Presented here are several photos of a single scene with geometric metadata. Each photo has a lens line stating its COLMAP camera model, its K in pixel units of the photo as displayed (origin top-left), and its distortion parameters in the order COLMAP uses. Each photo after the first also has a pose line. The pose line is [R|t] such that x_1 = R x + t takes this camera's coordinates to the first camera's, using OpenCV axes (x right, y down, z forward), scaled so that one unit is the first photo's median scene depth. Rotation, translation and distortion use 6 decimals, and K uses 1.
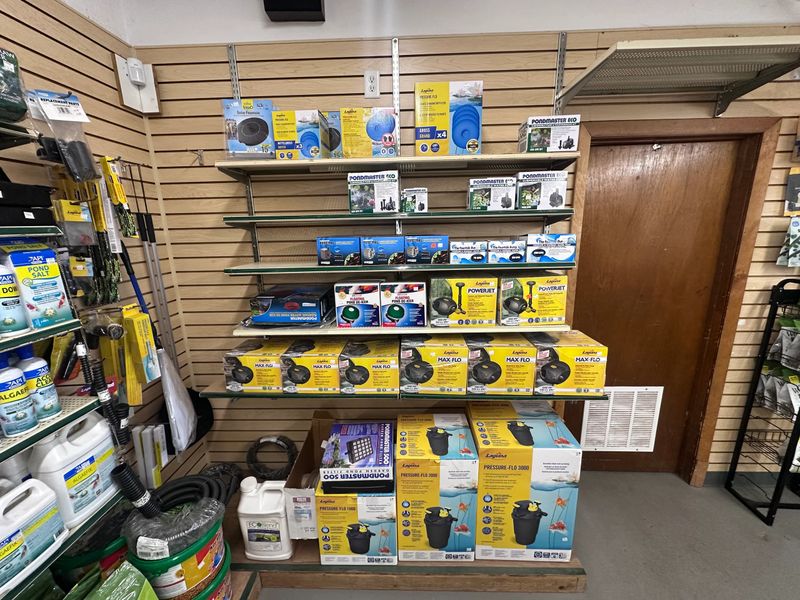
lens RADIAL K [[317.1, 0, 400.0], [0, 317.1, 300.0], [0, 0, 1]] dist [-0.001162, -0.000005]
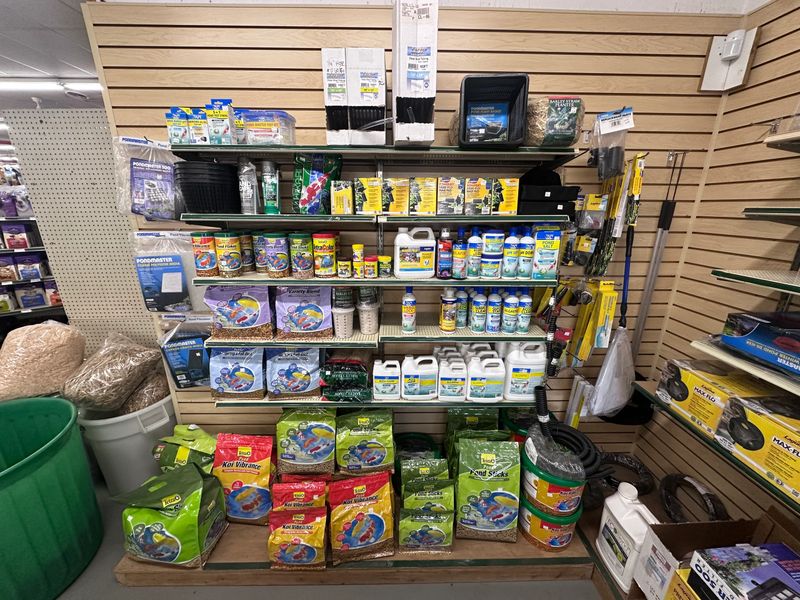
lens RADIAL K [[317.1, 0, 400.0], [0, 317.1, 300.0], [0, 0, 1]] dist [-0.001162, -0.000005]
pose [[0.055450, 0.303460, -0.951229, 0.240277], [-0.235922, 0.929700, 0.282839, -0.067023], [0.970189, 0.208733, 0.123145, 0.105113]]
